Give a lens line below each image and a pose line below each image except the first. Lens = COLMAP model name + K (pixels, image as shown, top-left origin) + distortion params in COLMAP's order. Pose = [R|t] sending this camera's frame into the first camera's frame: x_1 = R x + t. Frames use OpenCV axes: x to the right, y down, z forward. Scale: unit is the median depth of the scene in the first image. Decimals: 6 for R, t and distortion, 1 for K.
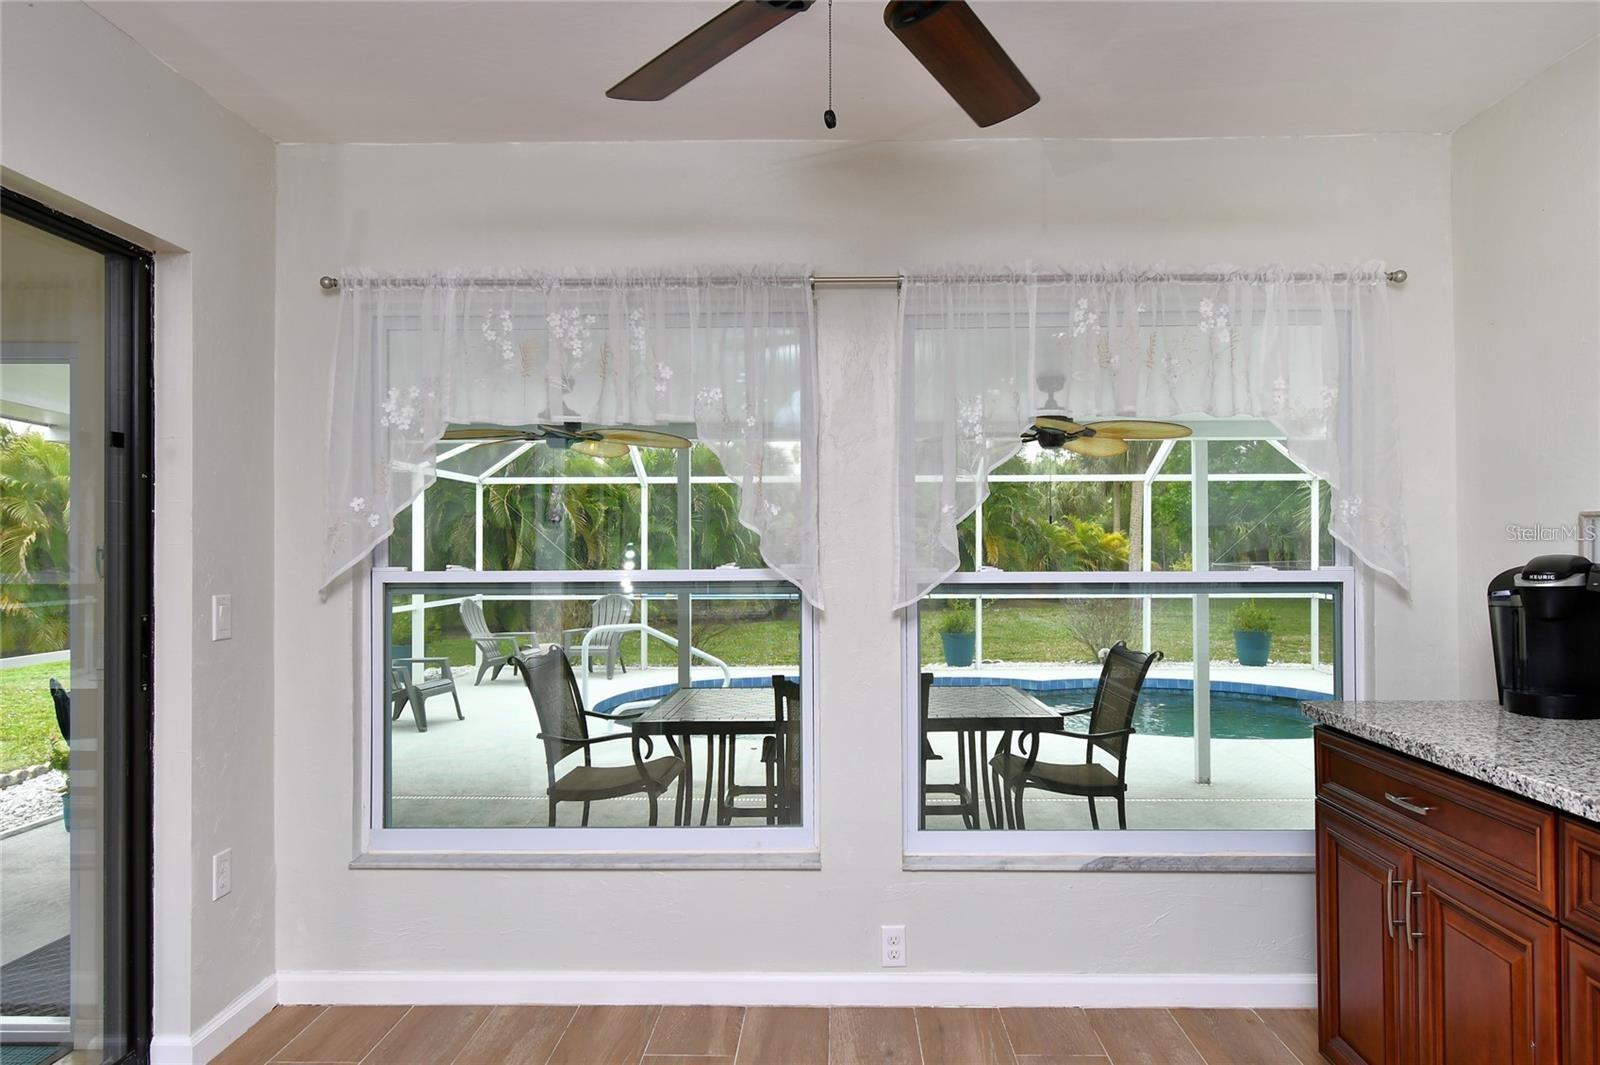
lens RADIAL K [[953.1, 0, 799.1], [0, 953.1, 531.6], [0, 0, 1]] dist [-0.005776, 0.000612]
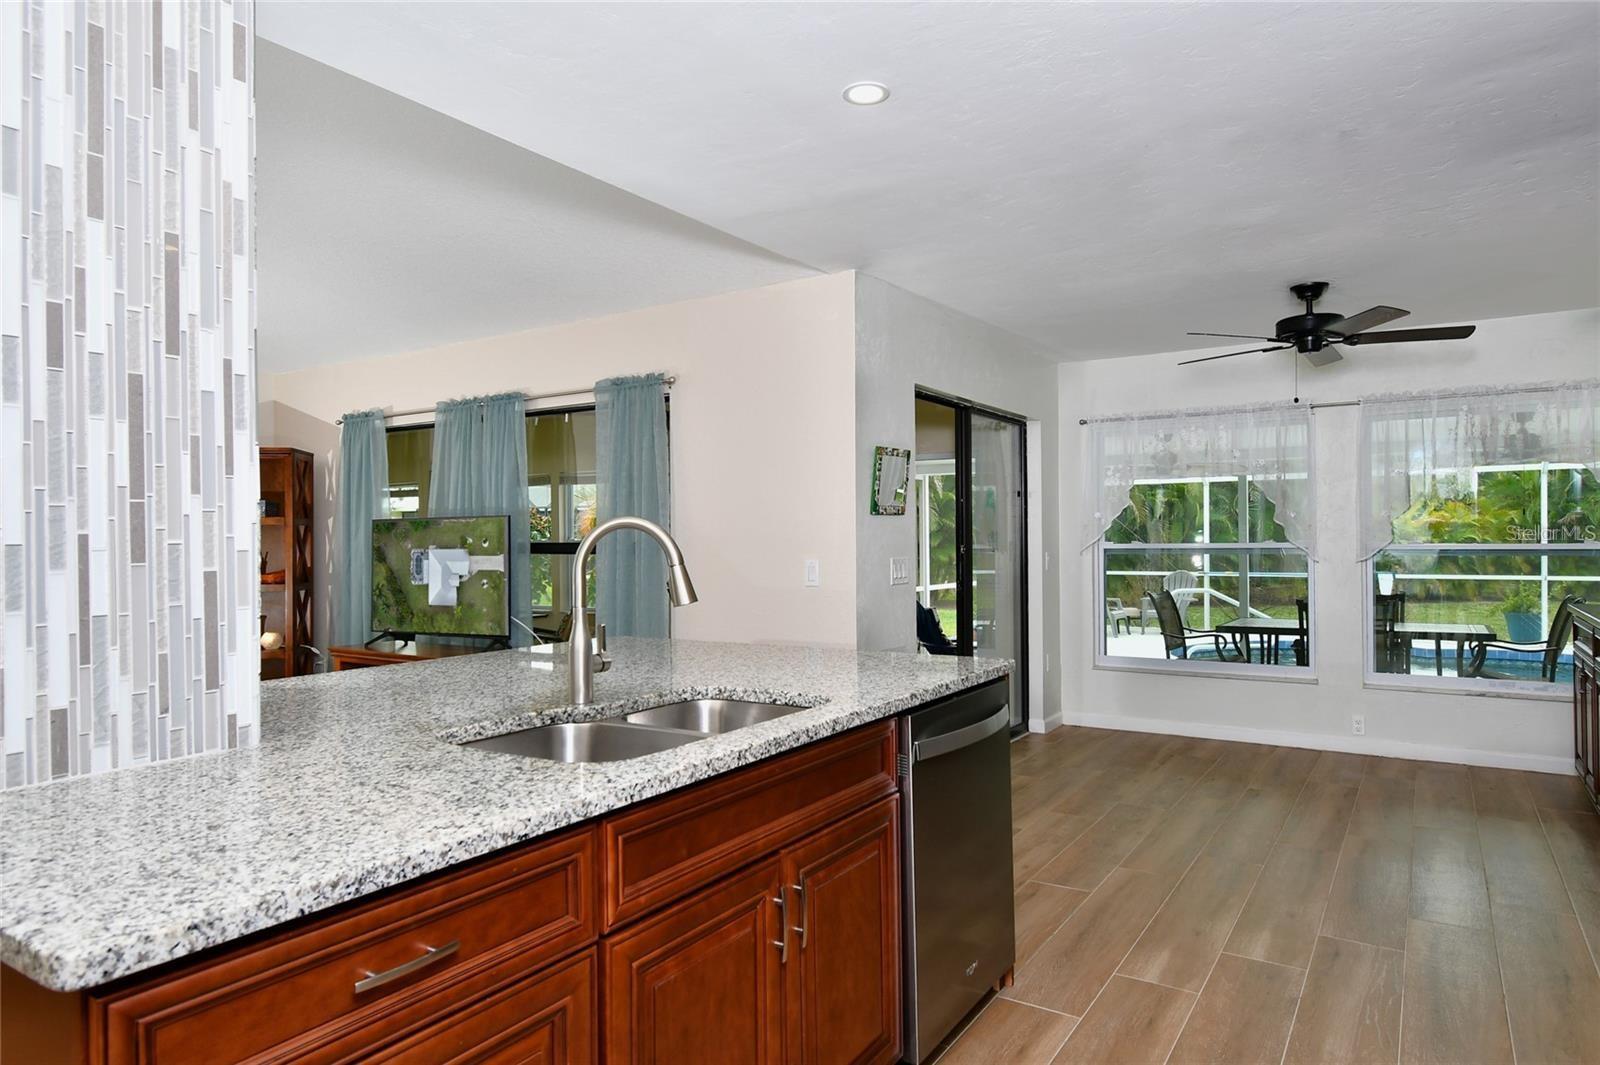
lens RADIAL K [[953.1, 0, 827.0], [0, 953.1, 534.3], [0, 0, 1]] dist [-0.005776, 0.000612]
pose [[0.867568, -0.003288, -0.497308, 0.124008], [0.012158, 0.999819, 0.014601, -0.020860], [0.497170, -0.018714, 0.867451, -1.303980]]
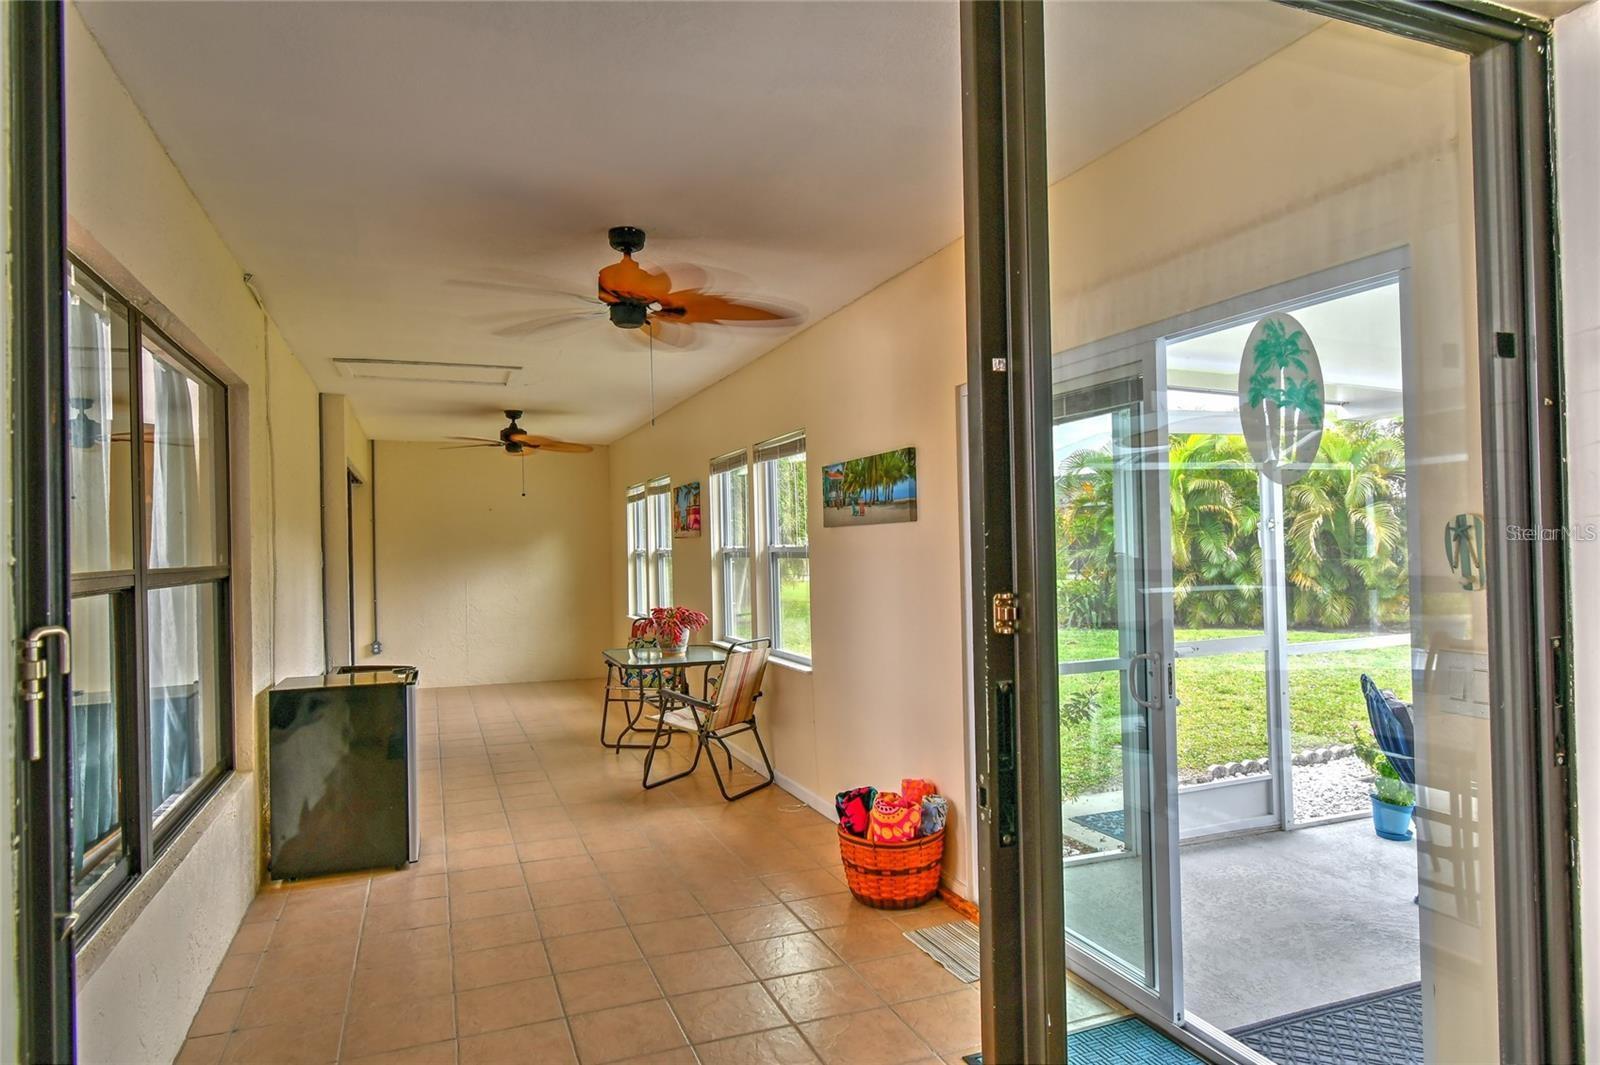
lens RADIAL K [[953.1, 0, 802.6], [0, 953.1, 531.8], [0, 0, 1]] dist [-0.005776, 0.000612]
pose [[0.385617, -0.010863, -0.922595, -0.267279], [0.030009, 0.999549, 0.000773, 0.007083], [0.922171, -0.027985, 0.385769, 0.281423]]
